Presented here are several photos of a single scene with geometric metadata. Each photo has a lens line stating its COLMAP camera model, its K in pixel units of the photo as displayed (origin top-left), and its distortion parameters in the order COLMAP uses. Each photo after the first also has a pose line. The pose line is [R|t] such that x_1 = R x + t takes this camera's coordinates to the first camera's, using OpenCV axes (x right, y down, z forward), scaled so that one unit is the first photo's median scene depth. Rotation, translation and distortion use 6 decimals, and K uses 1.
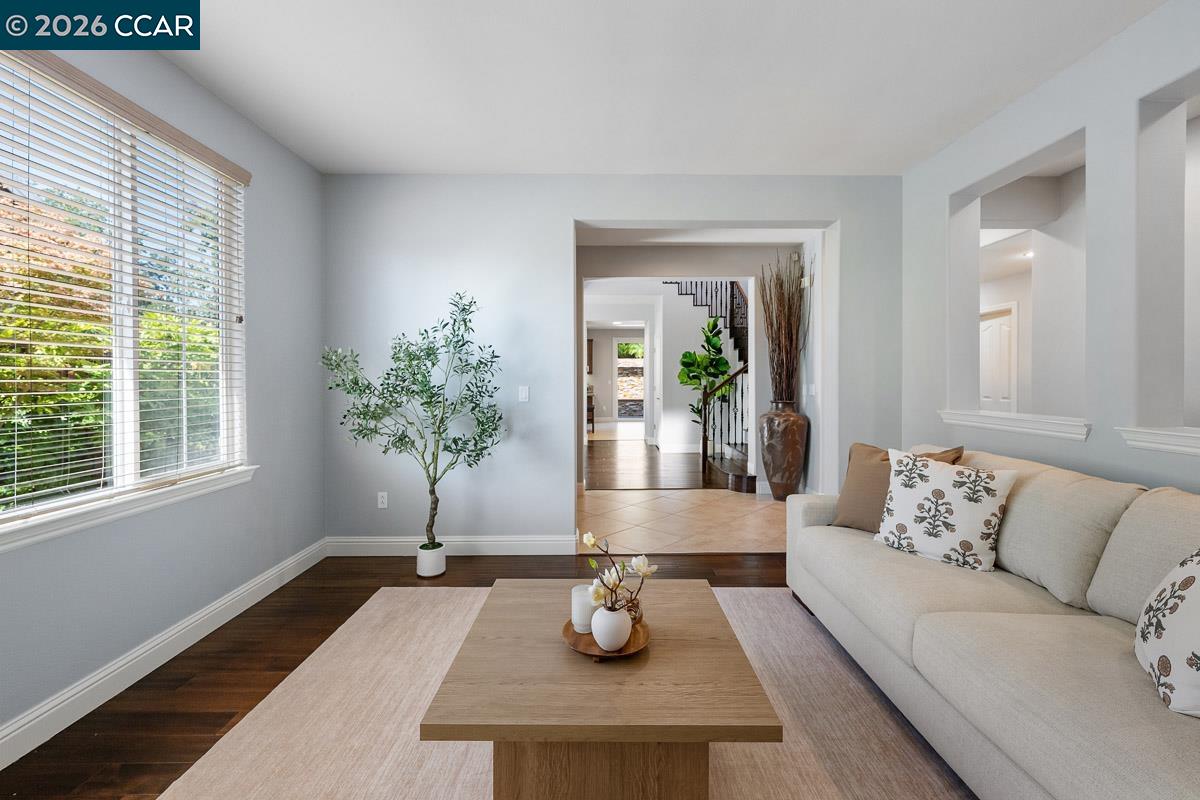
lens RADIAL K [[503.8, 0, 600.3], [0, 503.8, 395.0], [0, 0, 1]] dist [-0.000370, -0.000003]
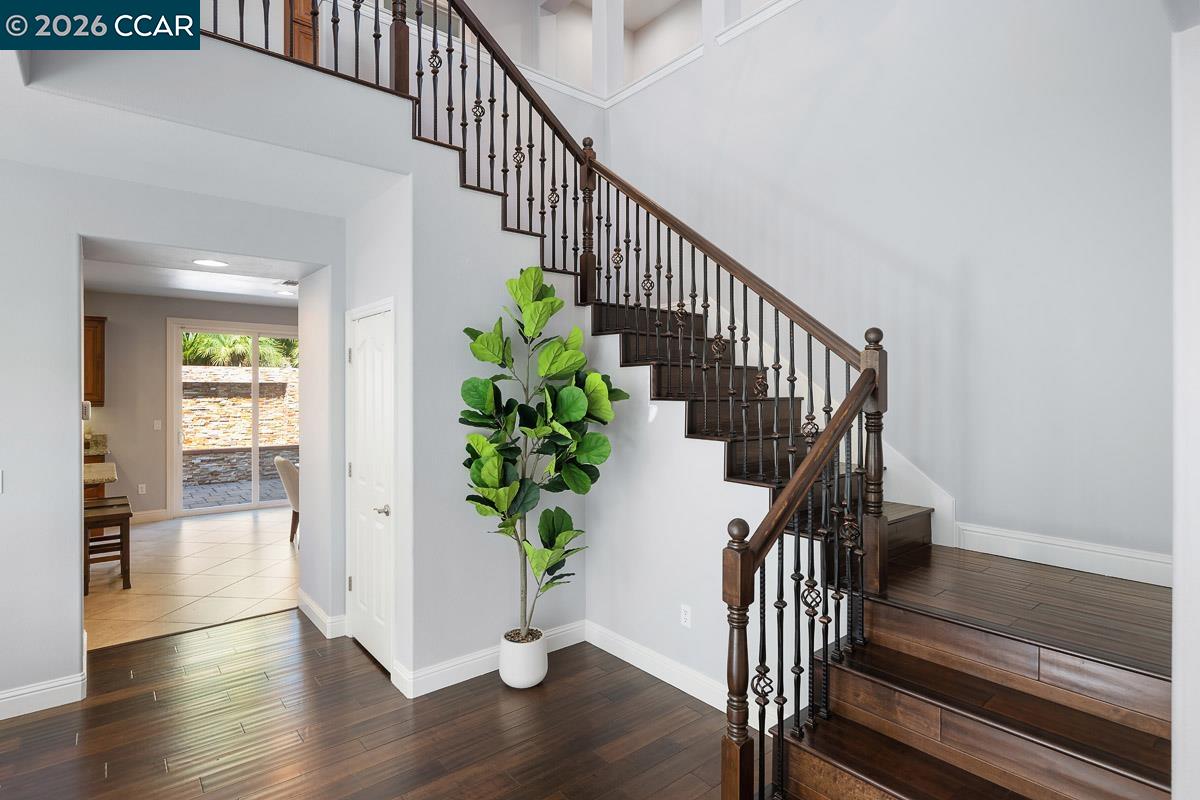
lens RADIAL K [[580.3, 0, 596.3], [0, 580.3, 396.4], [0, 0, 1]] dist [-0.003967, -0.000328]
pose [[0.768929, 0.010134, 0.639254, -0.015095], [0.005378, 0.999736, -0.022317, -0.059630], [-0.639312, 0.020598, 0.768672, 0.720378]]
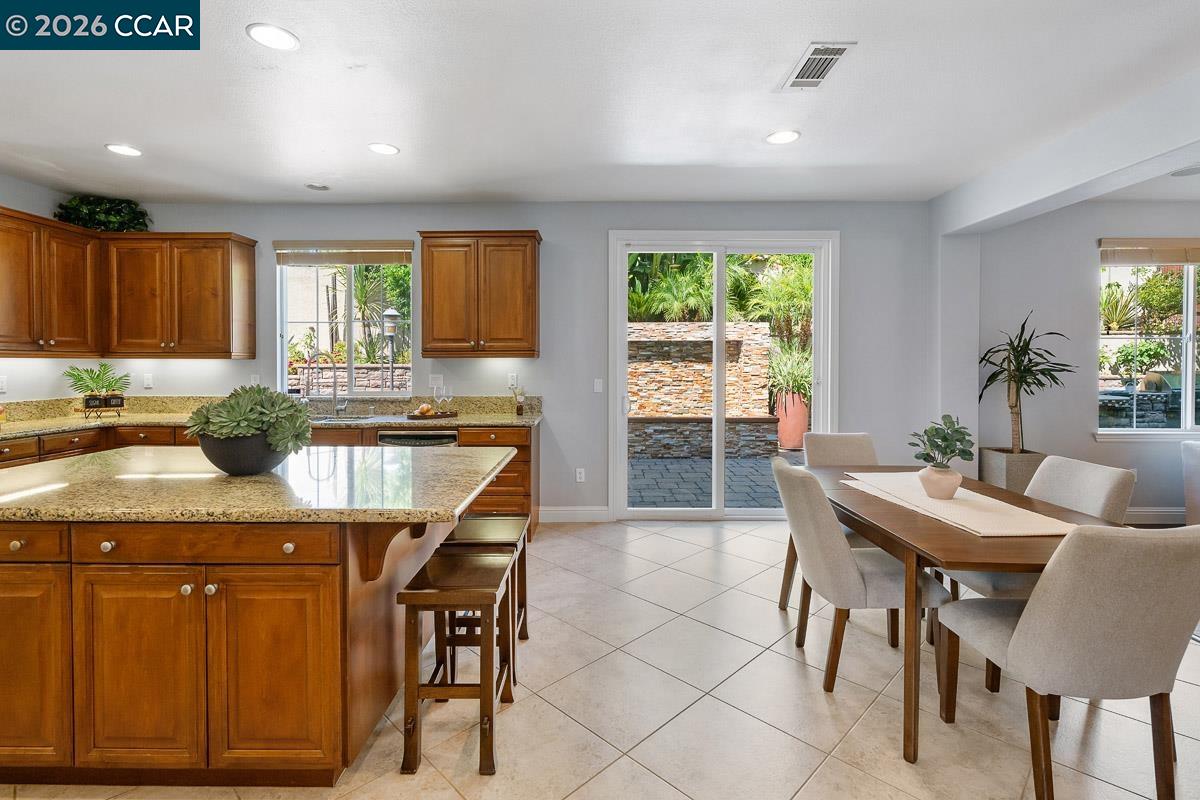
lens RADIAL K [[560.2, 0, 597.5], [0, 560.2, 366.7], [0, 0, 1]] dist [0.005139, 0.000143]
pose [[0.999791, 0.011055, -0.017192, 0.040520], [-0.011449, 0.999669, -0.023033, -0.046975], [0.016932, 0.023225, 0.999587, 1.177144]]
